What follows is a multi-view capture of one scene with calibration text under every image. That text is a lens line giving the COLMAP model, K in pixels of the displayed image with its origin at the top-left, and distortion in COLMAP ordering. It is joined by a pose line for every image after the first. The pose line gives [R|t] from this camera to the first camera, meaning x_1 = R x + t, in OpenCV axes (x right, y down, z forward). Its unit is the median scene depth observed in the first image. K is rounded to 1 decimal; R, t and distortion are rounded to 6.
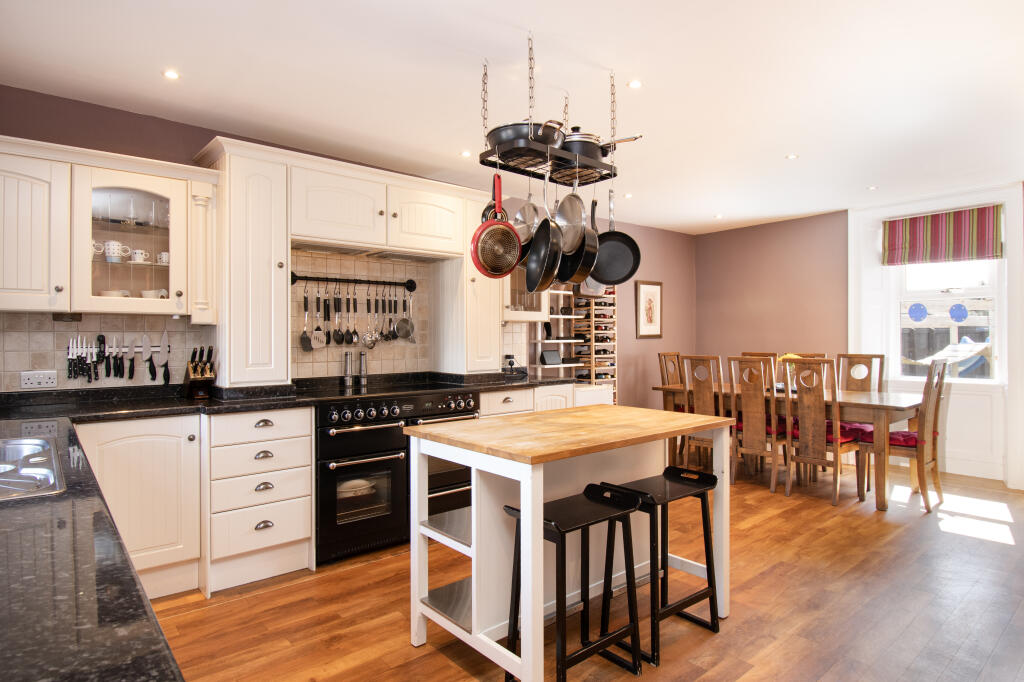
lens RADIAL K [[562.6, 0, 512.0], [0, 562.6, 341.0], [0, 0, 1]] dist [0.001132, -0.021737]
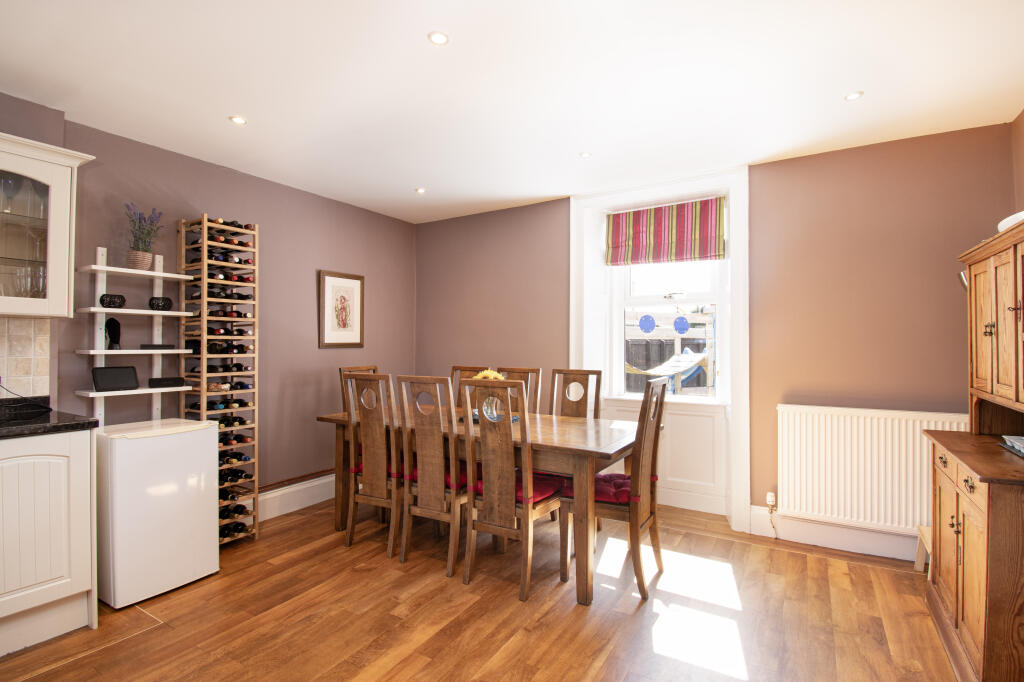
lens RADIAL K [[478.1, 0, 513.4], [0, 478.1, 344.2], [0, 0, 1]] dist [0.001548, 0.000033]
pose [[0.944214, 0.009560, 0.329193, 0.307598], [-0.006385, 0.999922, -0.010723, -0.004880], [-0.329270, 0.008022, 0.944202, 0.380370]]
